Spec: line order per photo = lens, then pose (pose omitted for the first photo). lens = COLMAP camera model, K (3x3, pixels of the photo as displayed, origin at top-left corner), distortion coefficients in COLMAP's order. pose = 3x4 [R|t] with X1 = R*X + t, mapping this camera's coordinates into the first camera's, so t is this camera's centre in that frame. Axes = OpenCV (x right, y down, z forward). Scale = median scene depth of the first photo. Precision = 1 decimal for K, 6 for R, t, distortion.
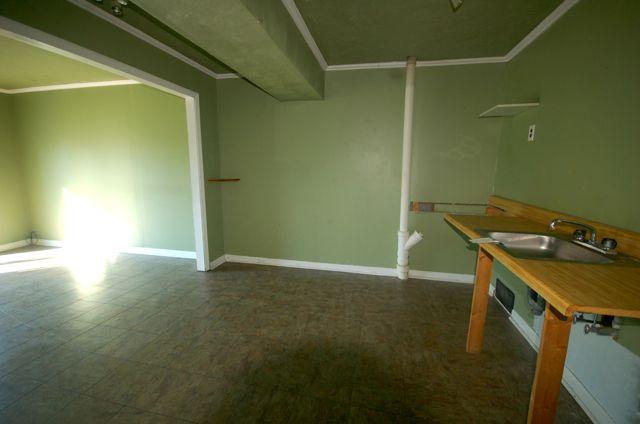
lens RADIAL K [[283.2, 0, 318.3], [0, 283.2, 213.6], [0, 0, 1]] dist [0.031853, -0.021591]
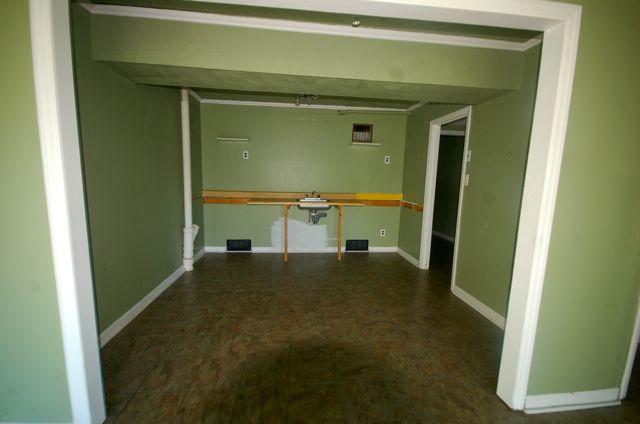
lens RADIAL K [[283.2, 0, 318.3], [0, 283.2, 213.6], [0, 0, 1]] dist [0.031853, -0.021591]
pose [[-0.312809, -0.148588, 0.938121, -1.072309], [0.122896, 0.973053, 0.195100, -0.176305], [-0.941832, 0.176320, -0.286119, 0.965982]]
